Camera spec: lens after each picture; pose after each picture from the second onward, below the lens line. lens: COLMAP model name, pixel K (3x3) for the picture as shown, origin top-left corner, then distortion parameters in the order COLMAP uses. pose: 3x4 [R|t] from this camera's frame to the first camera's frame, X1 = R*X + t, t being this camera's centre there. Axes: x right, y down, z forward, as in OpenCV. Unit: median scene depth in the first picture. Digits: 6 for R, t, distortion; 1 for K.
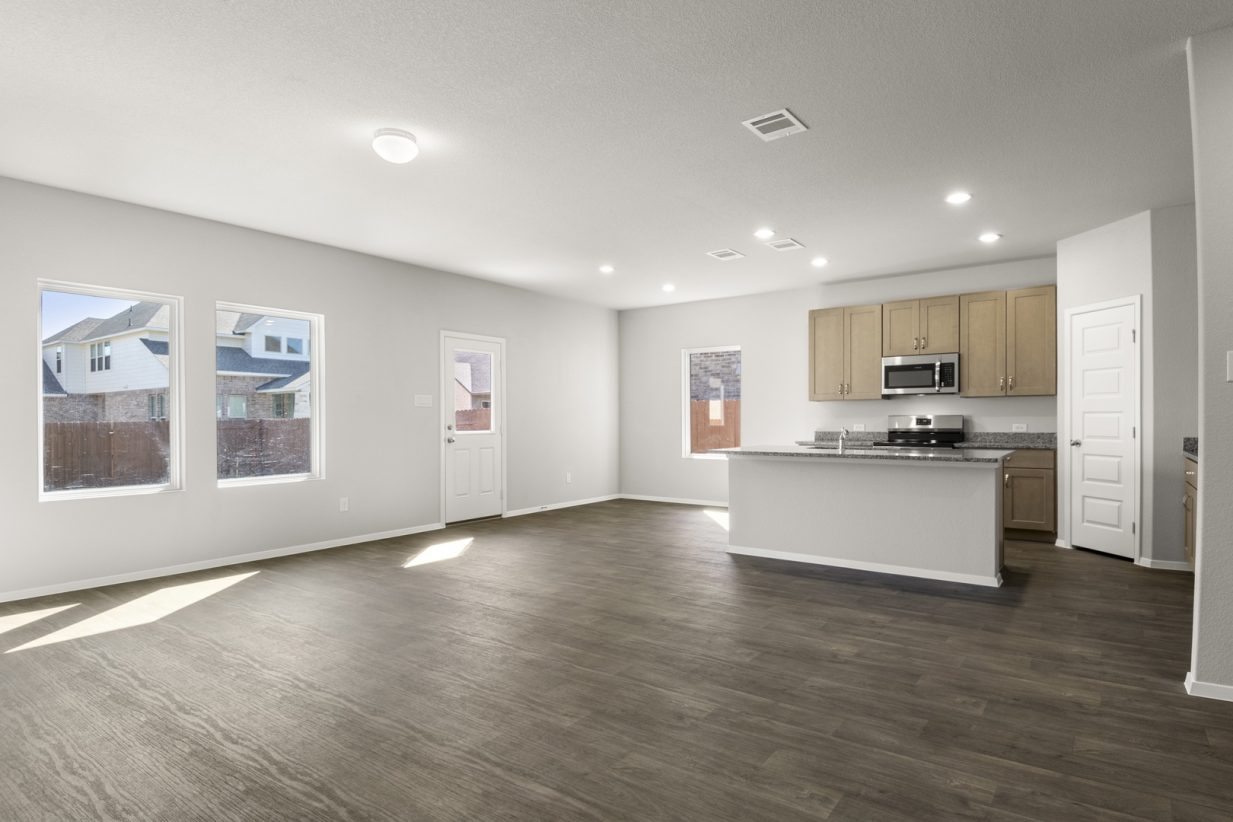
lens RADIAL K [[669.1, 0, 617.5], [0, 669.1, 415.0], [0, 0, 1]] dist [-0.008550, -0.000930]
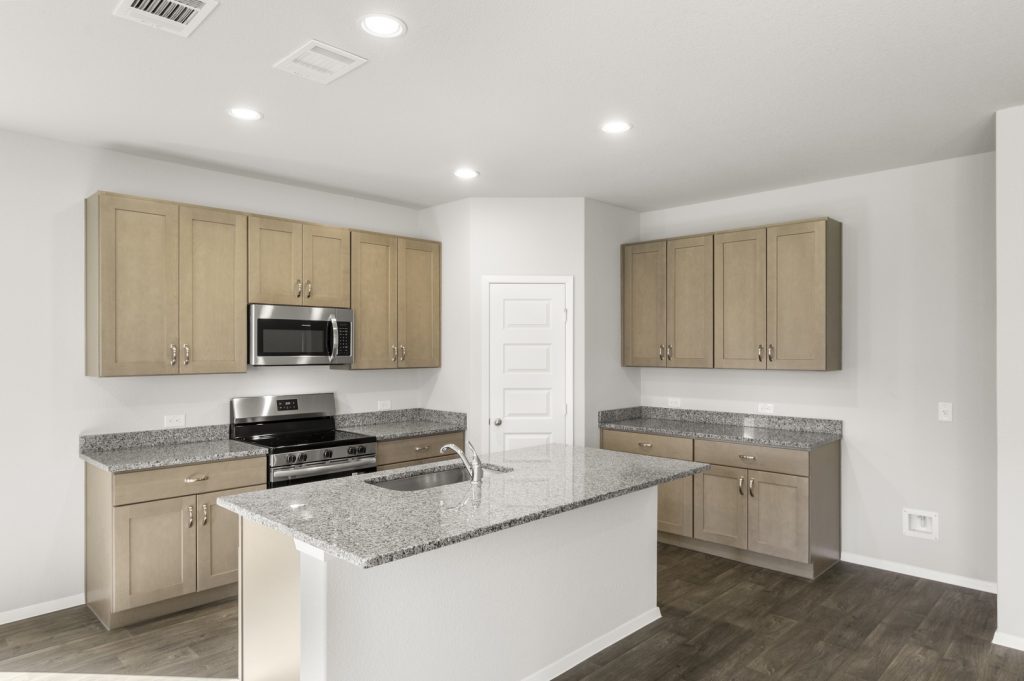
lens RADIAL K [[641.3, 0, 514.0], [0, 641.3, 347.9], [0, 0, 1]] dist [-0.005011, 0.000476]
pose [[0.105758, 0.006664, 0.994370, -0.151453], [-0.007083, 0.999957, -0.005949, -0.043364], [-0.994367, -0.006414, 0.105801, 0.689643]]
